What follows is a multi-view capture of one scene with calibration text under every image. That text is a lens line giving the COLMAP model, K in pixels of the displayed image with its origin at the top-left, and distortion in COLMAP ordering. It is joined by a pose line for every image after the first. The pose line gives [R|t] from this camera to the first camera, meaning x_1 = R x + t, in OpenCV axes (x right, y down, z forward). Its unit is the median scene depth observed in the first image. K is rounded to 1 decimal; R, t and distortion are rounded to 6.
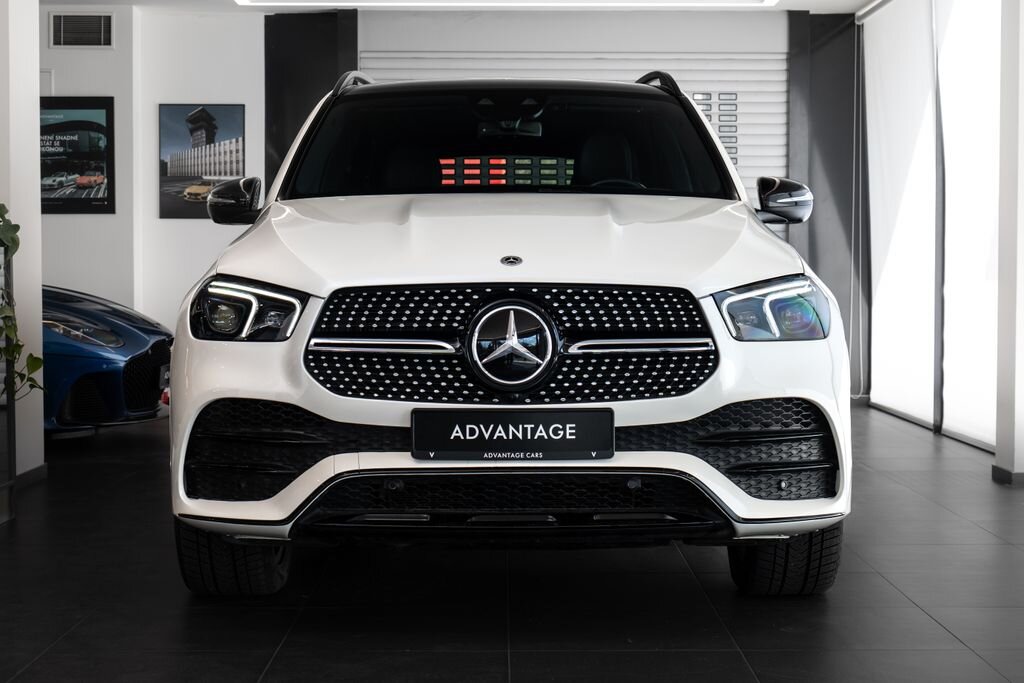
lens RADIAL K [[1779.9, 0, 513.9], [0, 1779.9, 345.6], [0, 0, 1]] dist [0.024109, 0.000000]
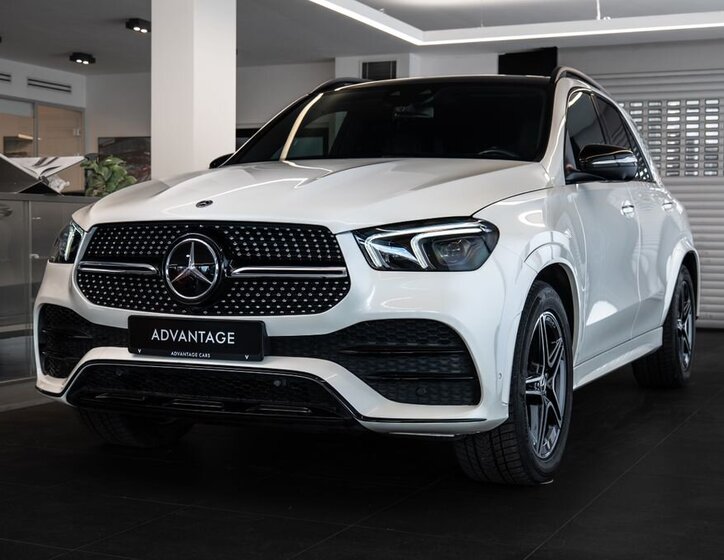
lens RADIAL K [[1119.2, 0, 362.9], [0, 1119.2, 276.7], [0, 0, 1]] dist [-0.002732, 0.000000]
pose [[0.905815, 0.023796, -0.423005, 0.445219], [-0.025290, 0.999678, 0.002081, 0.000463], [0.422919, 0.008813, 0.906125, 0.312604]]
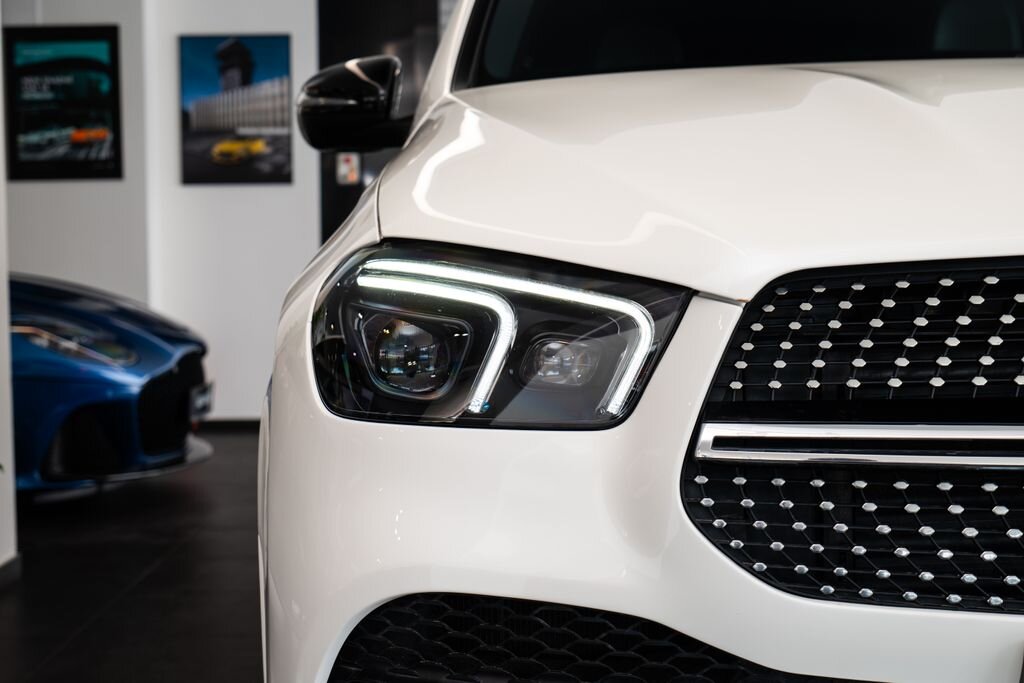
lens RADIAL K [[1659.5, 0, 506.3], [0, 1659.5, 342.2], [0, 0, 1]] dist [-0.003894, 0.000000]
pose [[0.999879, -0.015181, 0.003395, -0.150951], [0.015145, 0.999830, 0.010476, -0.022978], [-0.003553, -0.010423, 0.999939, 0.688538]]
